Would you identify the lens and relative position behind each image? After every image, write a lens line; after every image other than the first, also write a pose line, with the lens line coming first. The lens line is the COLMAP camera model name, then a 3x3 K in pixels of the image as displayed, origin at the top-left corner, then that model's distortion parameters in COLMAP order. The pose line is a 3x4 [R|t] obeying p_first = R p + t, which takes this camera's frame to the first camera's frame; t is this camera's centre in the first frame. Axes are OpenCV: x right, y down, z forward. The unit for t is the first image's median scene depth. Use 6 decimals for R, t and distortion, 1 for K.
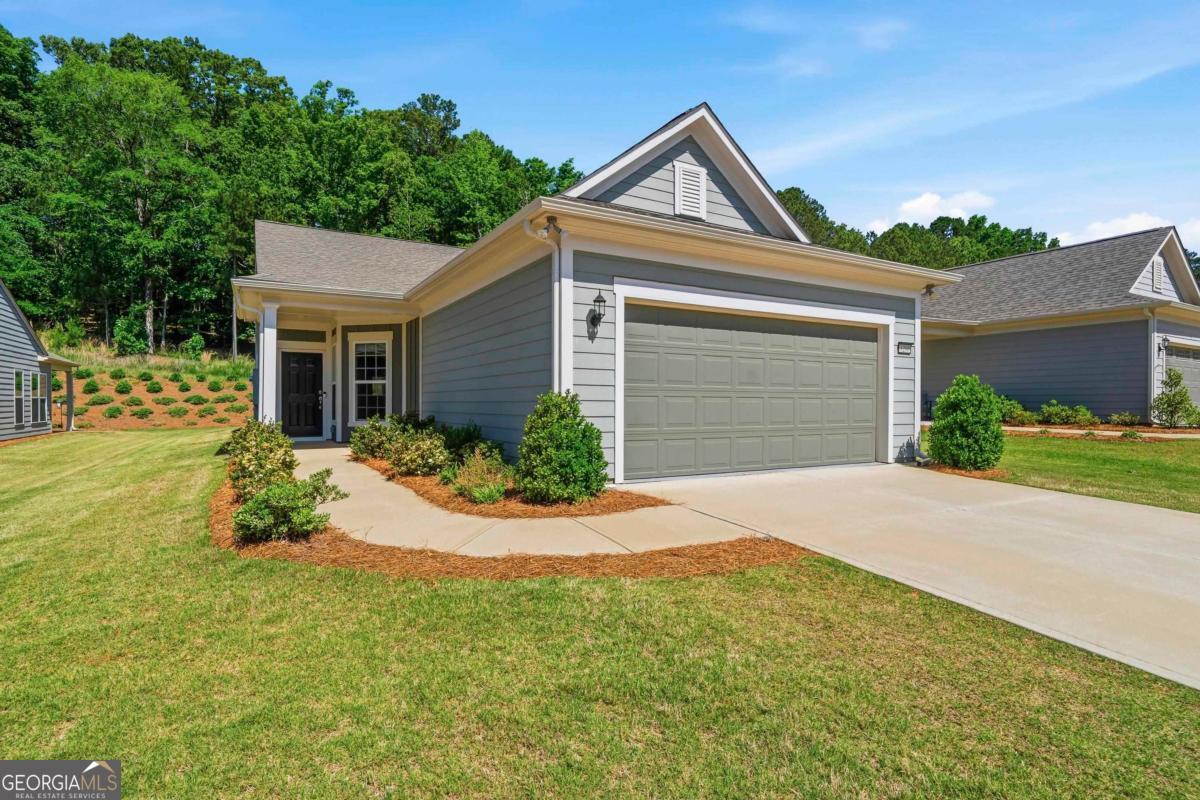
lens RADIAL K [[604.0, 0, 600.0], [0, 604.0, 400.0], [0, 0, 1]] dist [0.001836, 0.000862]
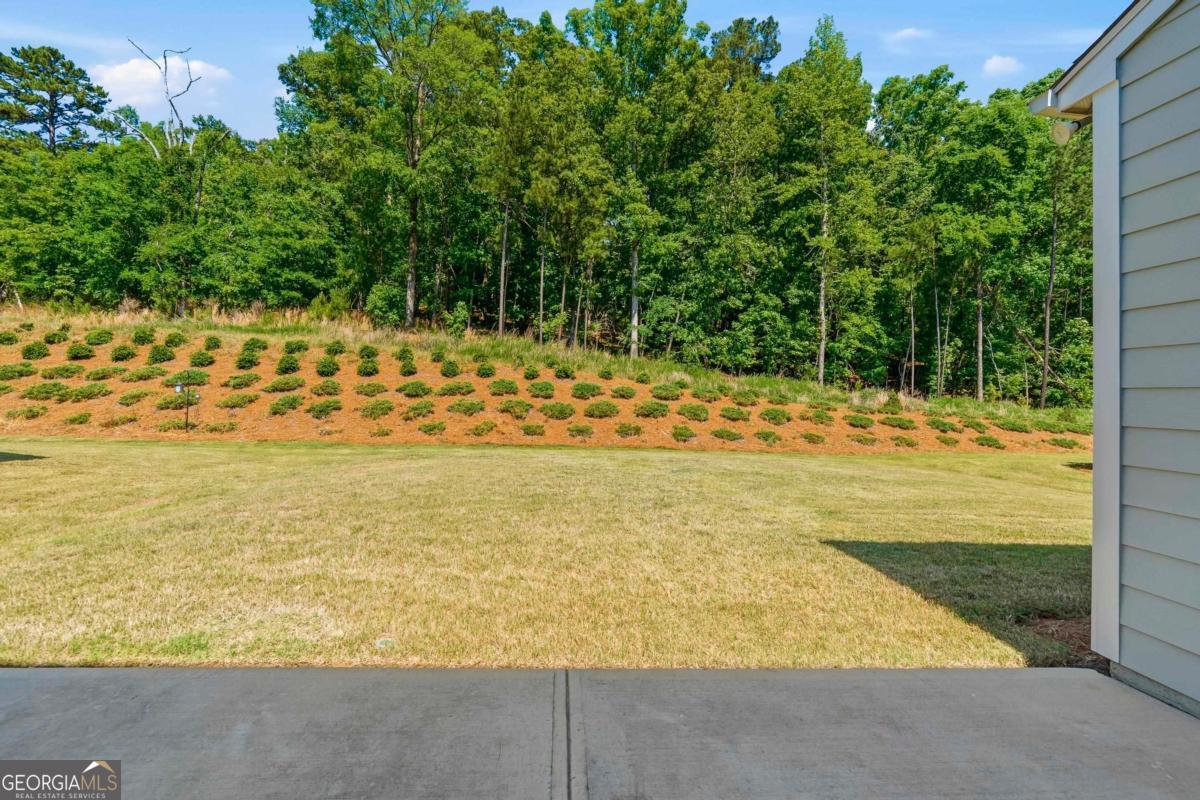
lens RADIAL K [[471.0, 0, 595.8], [0, 471.0, 395.0], [0, 0, 1]] dist [-0.000074, -0.000005]
pose [[0.899942, 0.035840, -0.434534, -0.616357], [-0.038663, 0.999250, 0.002344, -0.005702], [0.434292, 0.014691, 0.900652, 1.312600]]
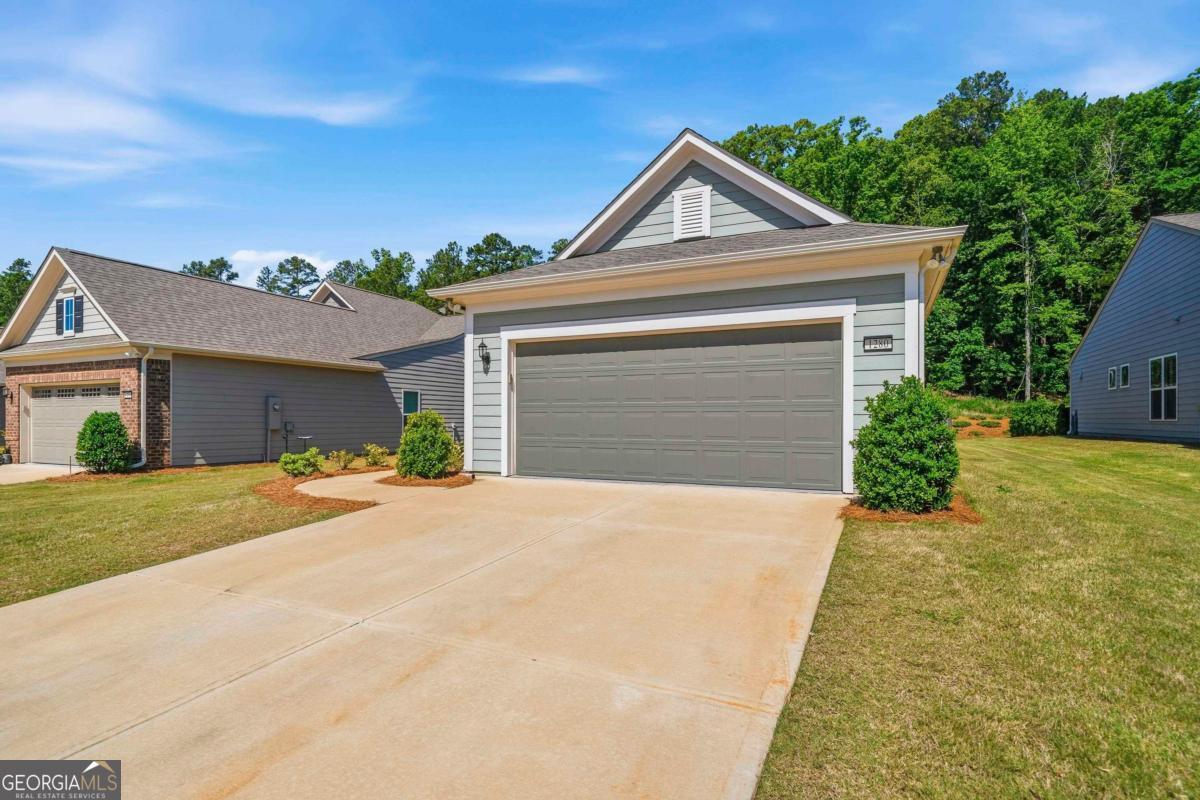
lens RADIAL K [[603.1, 0, 596.1], [0, 603.1, 405.0], [0, 0, 1]] dist [0.001699, 0.000477]
pose [[0.563312, -0.022299, -0.825943, 0.483595], [0.004103, 0.999699, -0.024192, 0.003878], [0.826234, 0.010239, 0.563234, 0.151499]]
